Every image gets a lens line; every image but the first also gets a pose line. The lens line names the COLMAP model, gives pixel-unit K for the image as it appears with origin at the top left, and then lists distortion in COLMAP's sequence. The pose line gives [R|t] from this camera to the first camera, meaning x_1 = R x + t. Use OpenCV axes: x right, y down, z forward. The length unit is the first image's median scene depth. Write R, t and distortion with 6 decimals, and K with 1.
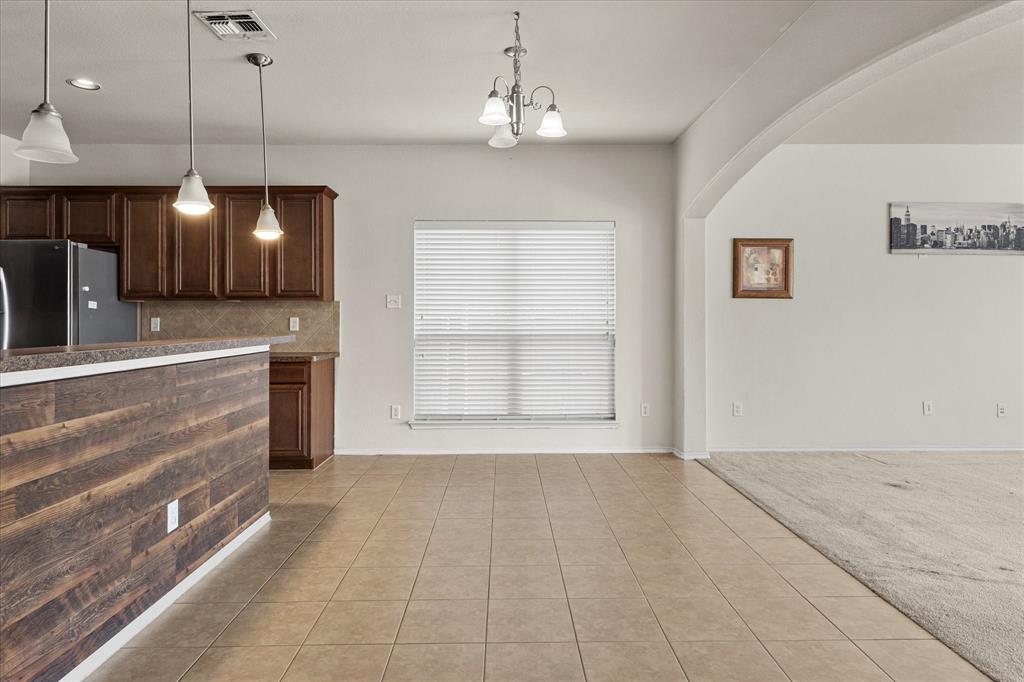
lens RADIAL K [[585.4, 0, 503.0], [0, 585.4, 319.0], [0, 0, 1]] dist [0.003482, -0.003556]
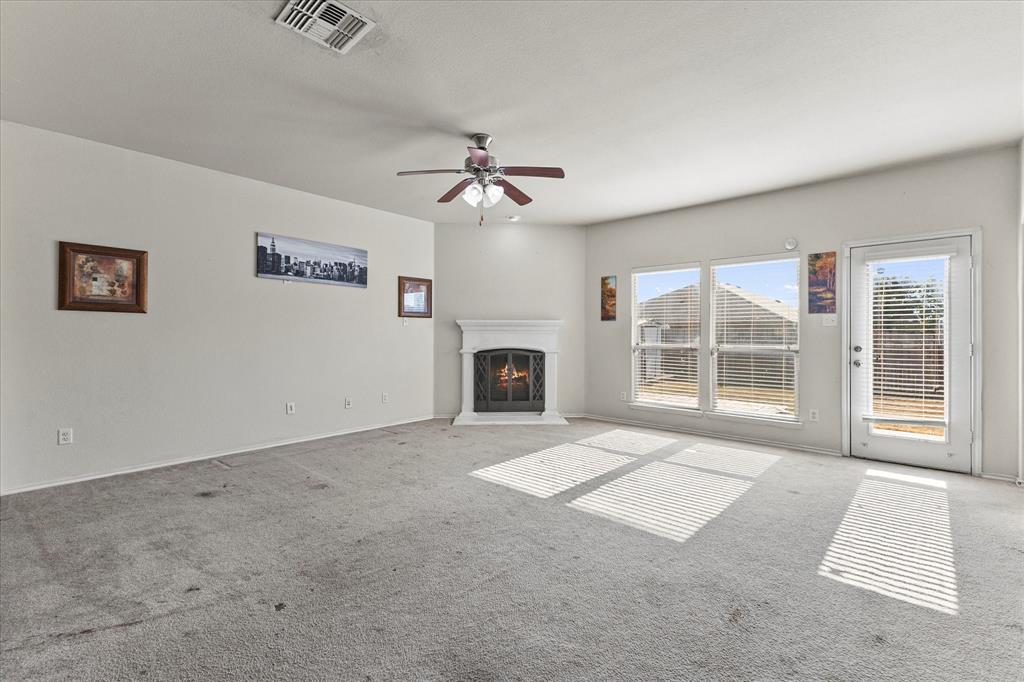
lens RADIAL K [[443.5, 0, 511.4], [0, 443.5, 335.0], [0, 0, 1]] dist [0.009147, 0.000115]
pose [[0.669732, 0.001621, 0.742602, 0.350441], [-0.006924, 0.999968, 0.004063, -0.005535], [-0.742571, -0.007863, 0.669721, 0.051018]]
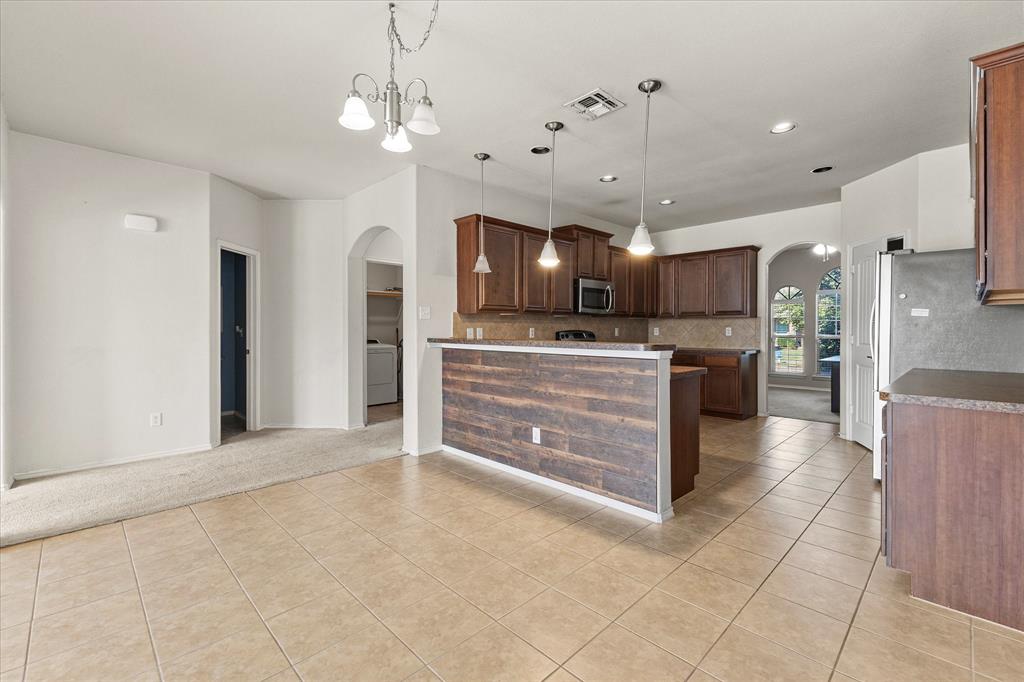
lens RADIAL K [[443.5, 0, 516.9], [0, 443.5, 333.1], [0, 0, 1]] dist [0.009147, 0.000115]
pose [[-0.707366, 0.011202, -0.706759, 0.221319], [0.002846, 0.999911, 0.013000, -0.001870], [0.706842, 0.007185, -0.707335, 0.929838]]
